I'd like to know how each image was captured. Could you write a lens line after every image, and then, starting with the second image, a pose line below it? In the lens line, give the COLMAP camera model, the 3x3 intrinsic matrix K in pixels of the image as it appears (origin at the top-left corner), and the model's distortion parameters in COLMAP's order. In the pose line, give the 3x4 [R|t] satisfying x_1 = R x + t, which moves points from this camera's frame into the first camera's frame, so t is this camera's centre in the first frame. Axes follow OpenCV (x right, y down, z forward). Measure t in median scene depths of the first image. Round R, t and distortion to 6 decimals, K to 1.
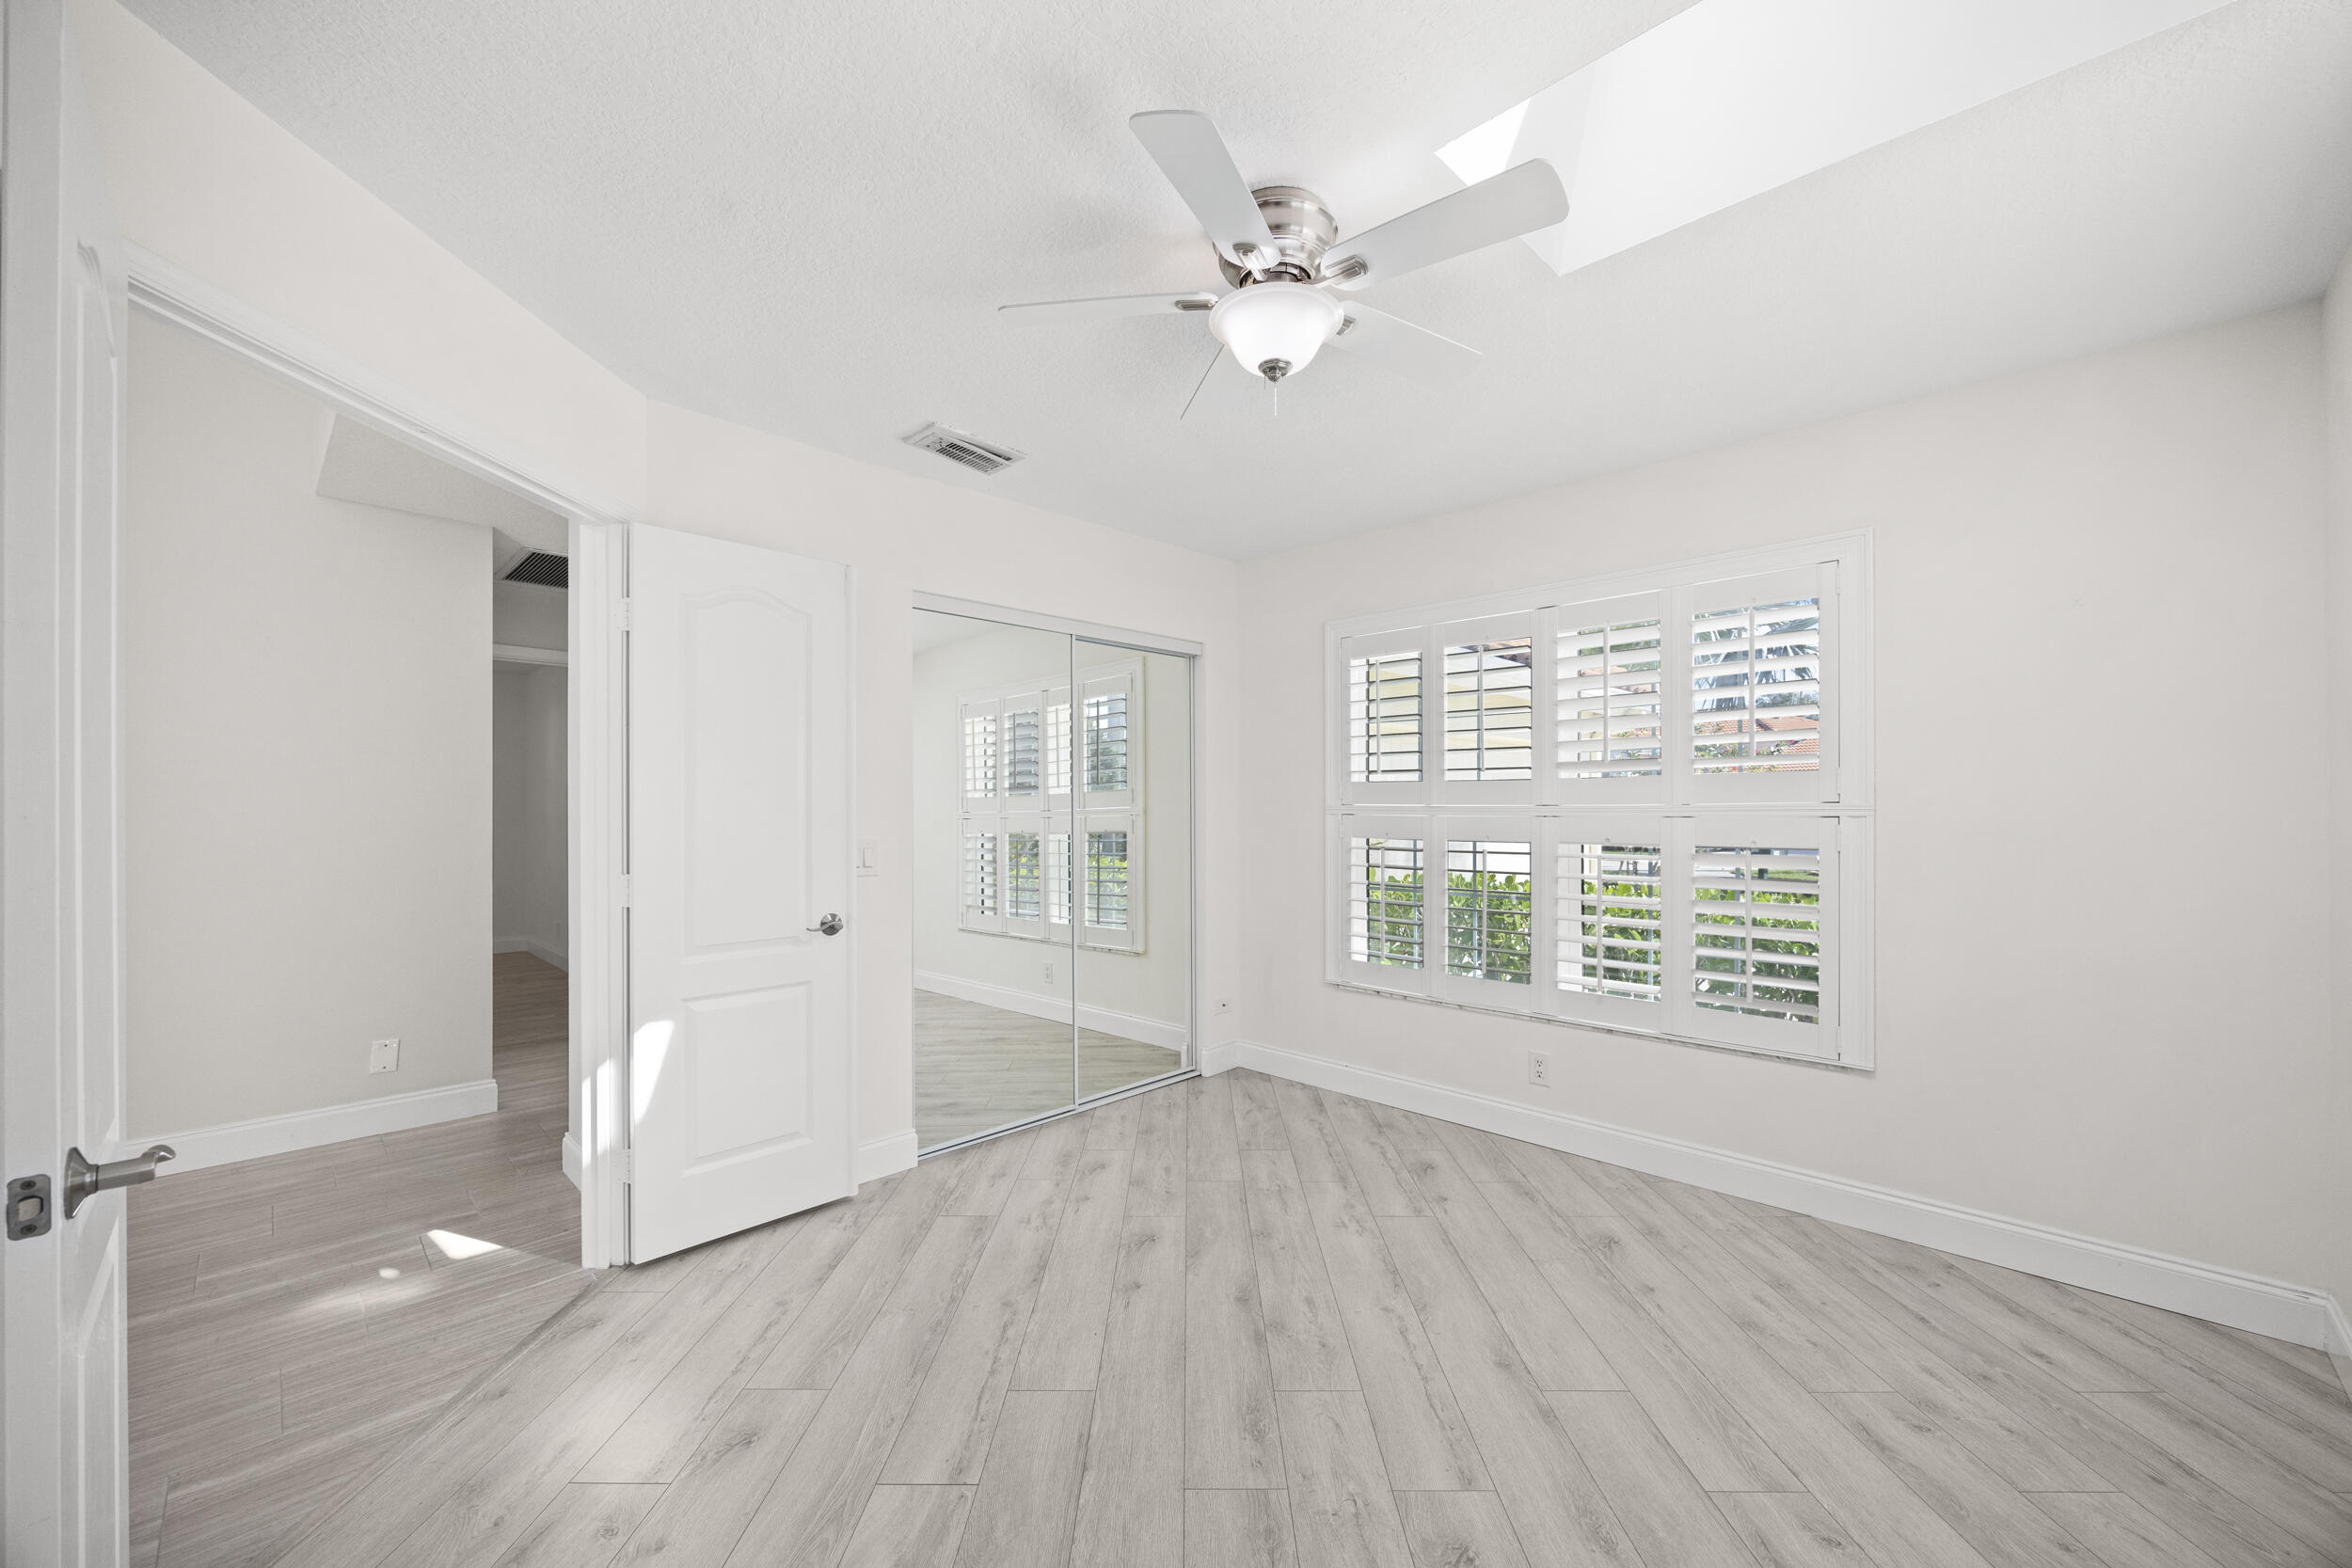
lens RADIAL K [[892.9, 0, 1180.3], [0, 892.9, 781.7], [0, 0, 1]] dist [-0.003556, -0.000041]
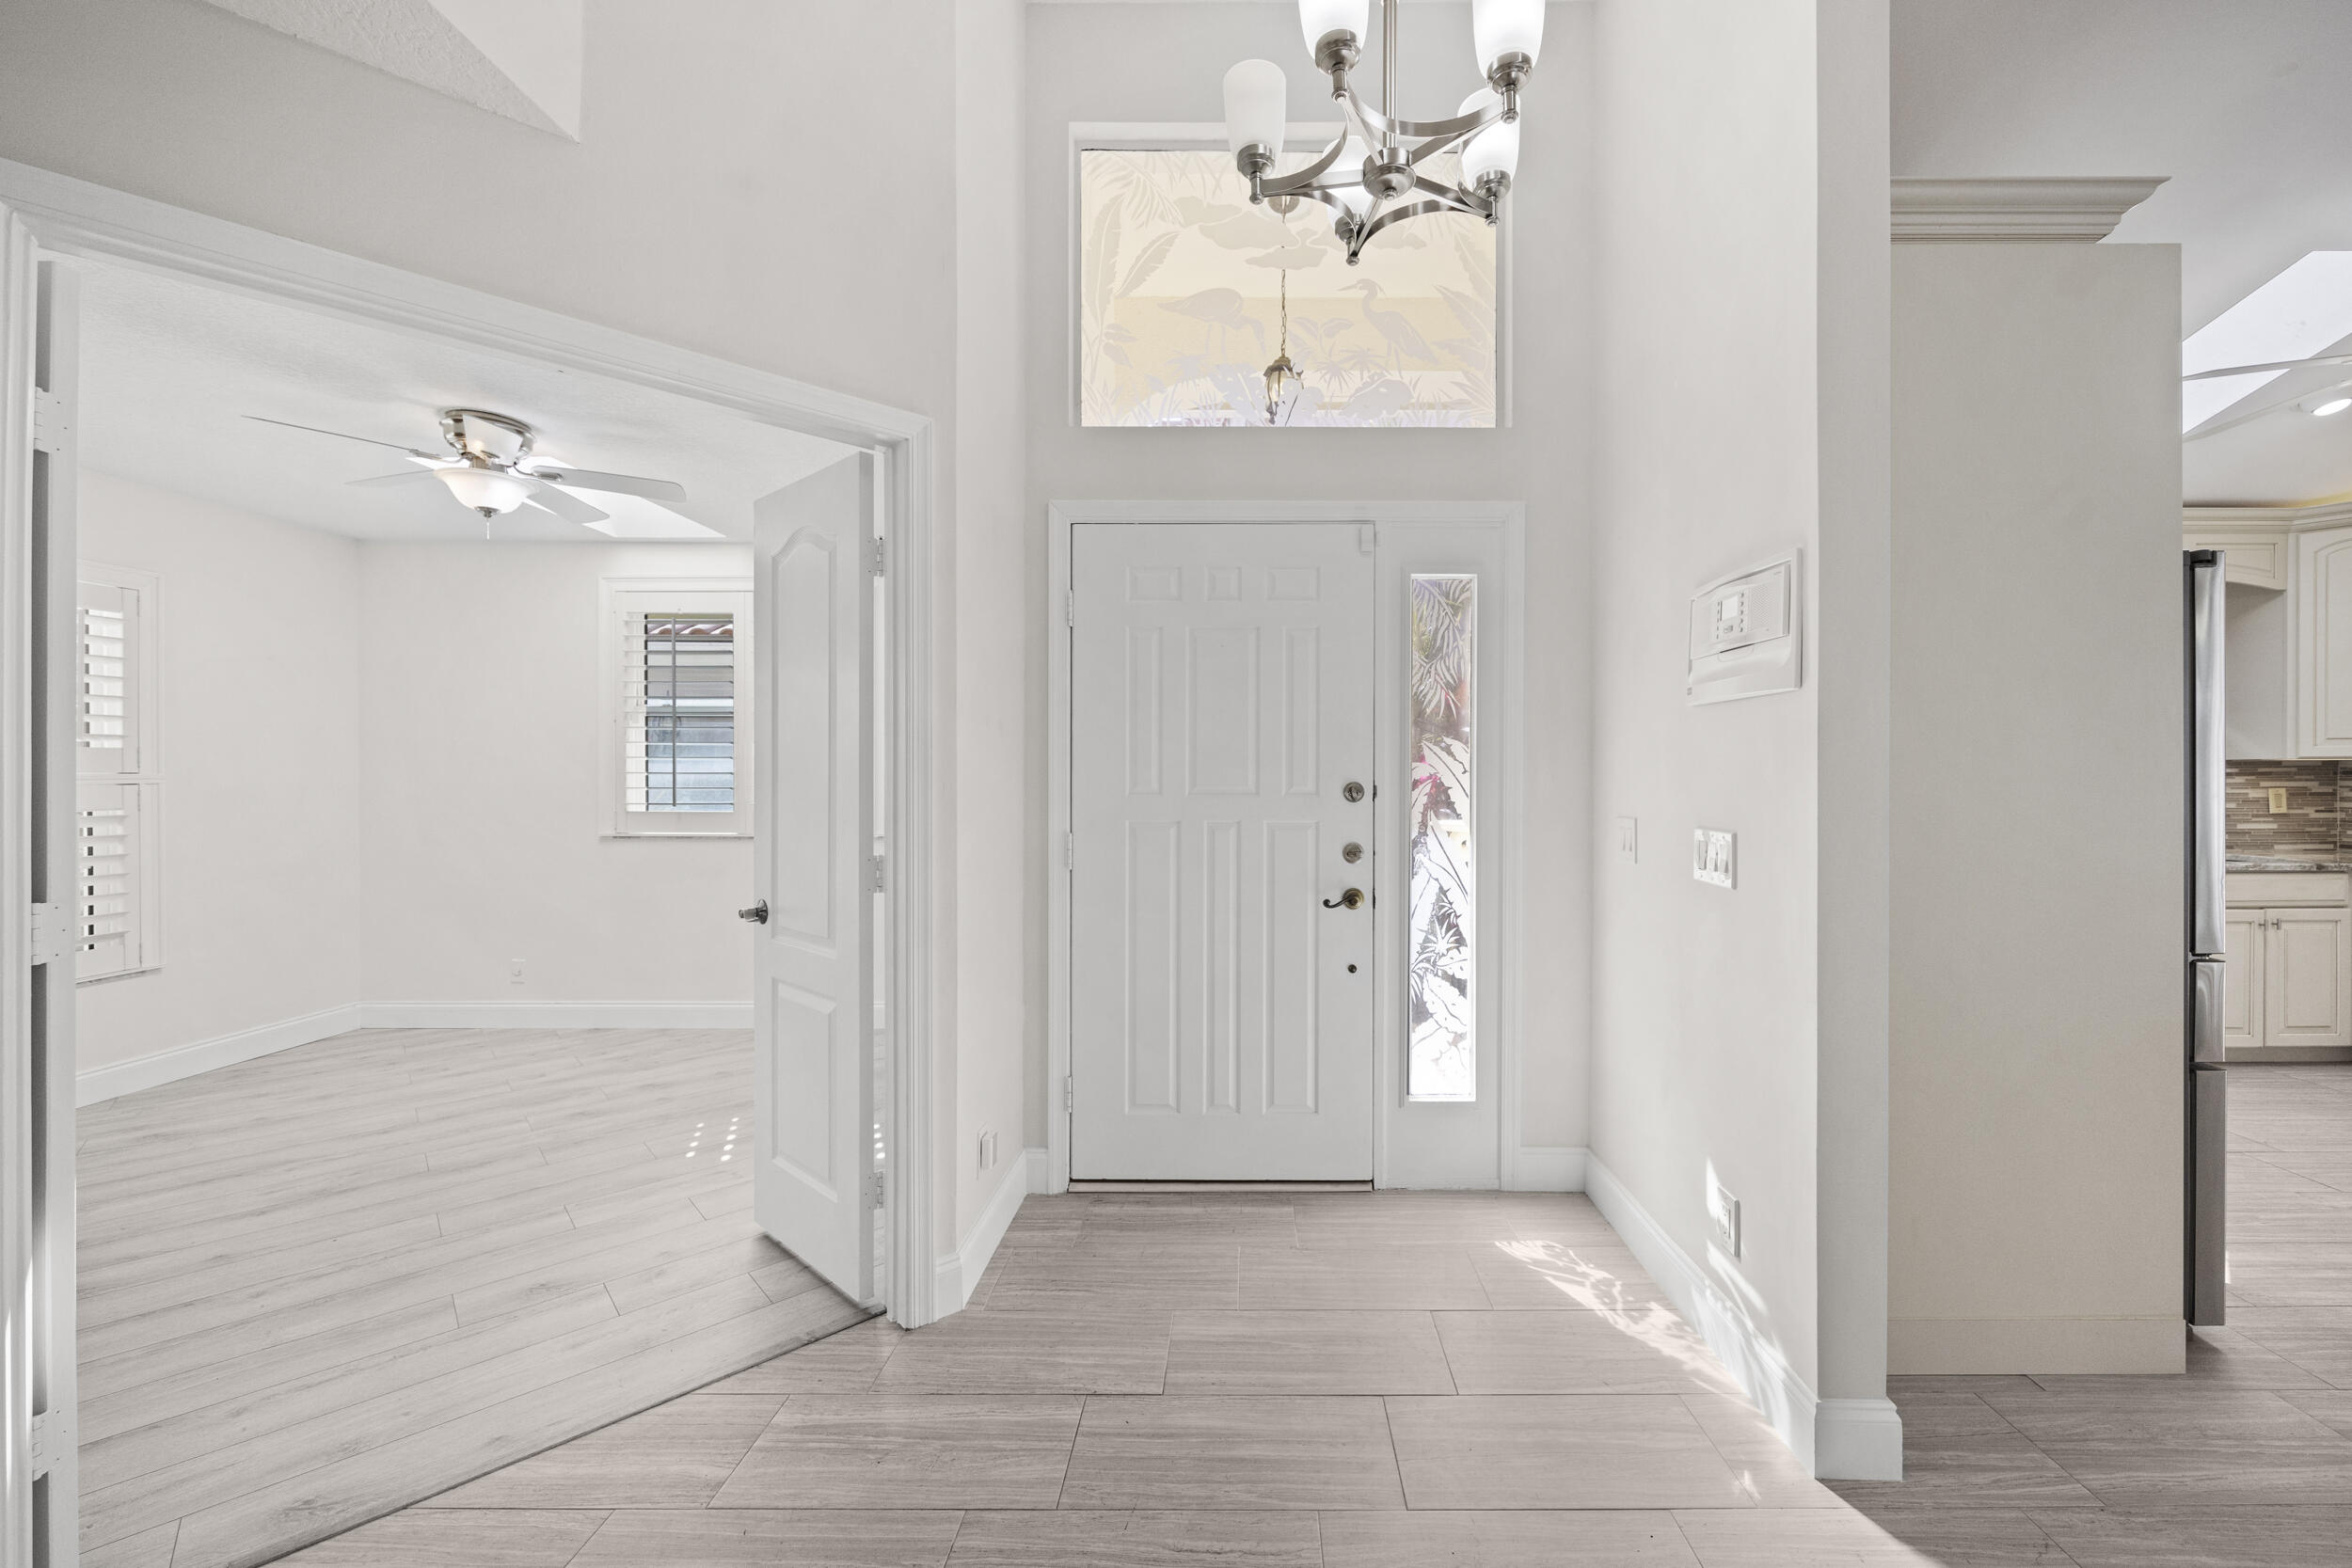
lens RADIAL K [[922.4, 0, 1275.3], [0, 922.4, 778.4], [0, 0, 1]] dist [0.000765, -0.000241]
pose [[-0.723143, 0.001178, 0.690697, -1.342213], [-0.018283, 0.999616, -0.020846, 0.030450], [-0.690456, -0.027703, -0.722844, 0.794234]]
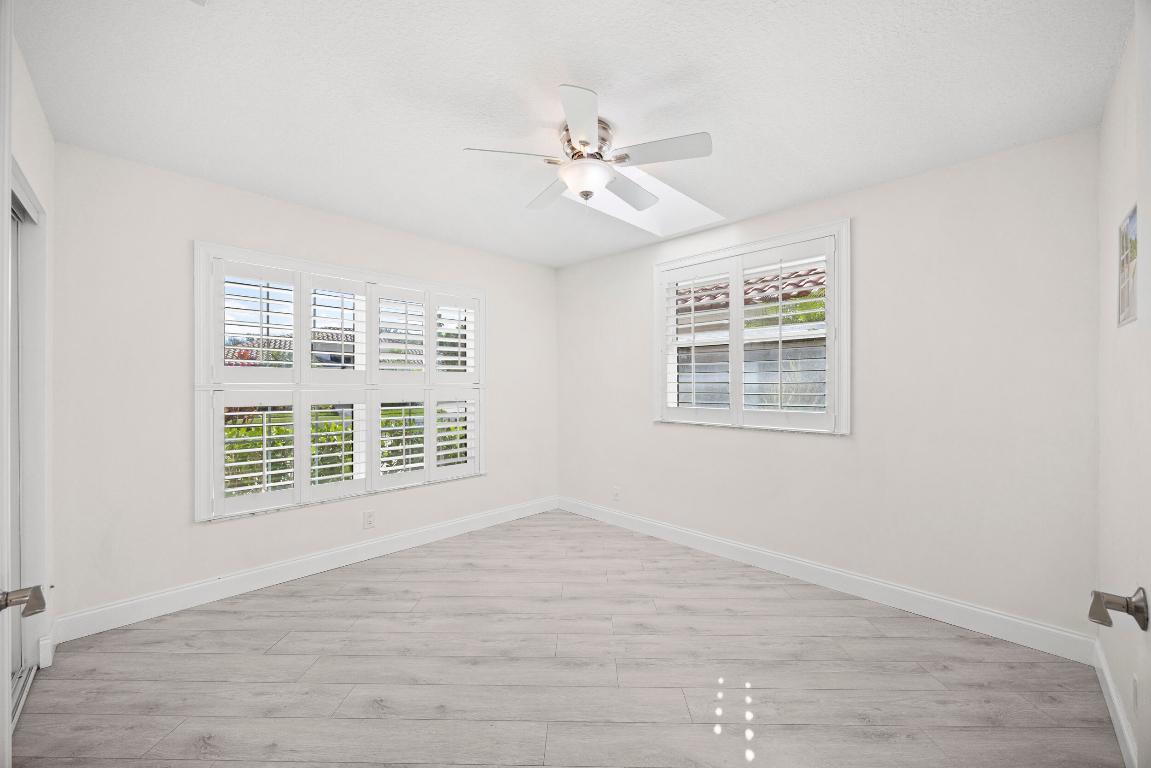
lens RADIAL K [[446.2, 0, 575.5], [0, 446.2, 384.0], [0, 0, 1]] dist [-0.002798, -0.000211]
pose [[0.001068, 0.002891, 0.999995, -0.660982], [-0.030085, 0.999543, -0.002858, 0.022538], [-0.999547, -0.030082, 0.001154, 0.667366]]
